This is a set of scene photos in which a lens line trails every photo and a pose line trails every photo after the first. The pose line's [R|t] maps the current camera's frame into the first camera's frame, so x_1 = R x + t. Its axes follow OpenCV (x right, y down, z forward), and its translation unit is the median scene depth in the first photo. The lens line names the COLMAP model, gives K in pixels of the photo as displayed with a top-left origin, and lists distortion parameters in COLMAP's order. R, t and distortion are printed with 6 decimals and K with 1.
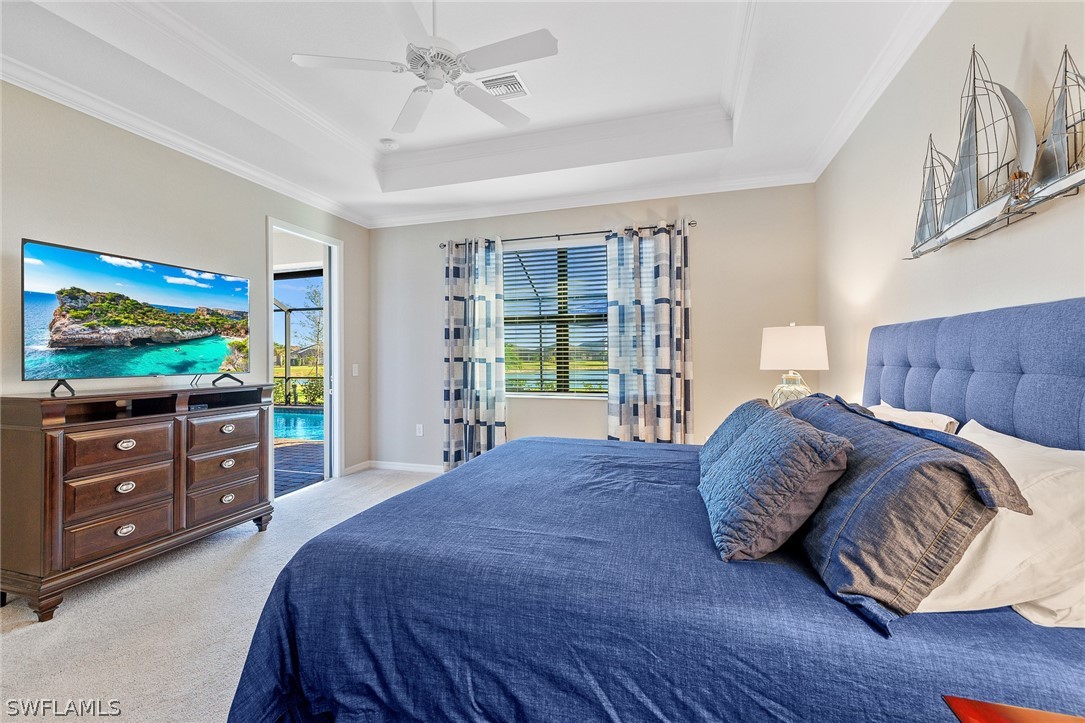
lens RADIAL K [[448.3, 0, 547.4], [0, 448.3, 359.3], [0, 0, 1]] dist [-0.001304, -0.000706]
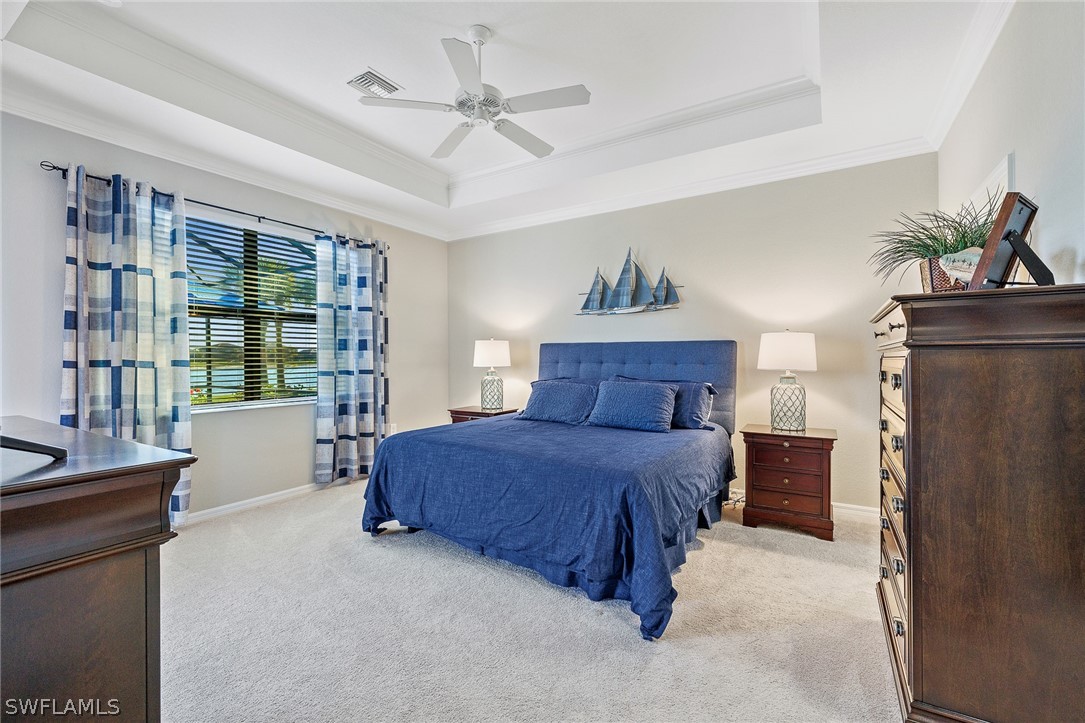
lens RADIAL K [[448.3, 0, 547.4], [0, 448.3, 359.3], [0, 0, 1]] dist [-0.001304, -0.000706]
pose [[0.265720, -0.000759, 0.964050, -0.671731], [0.007511, 0.999971, -0.001283, 0.000151], [-0.964021, 0.007582, 0.265718, 0.255087]]
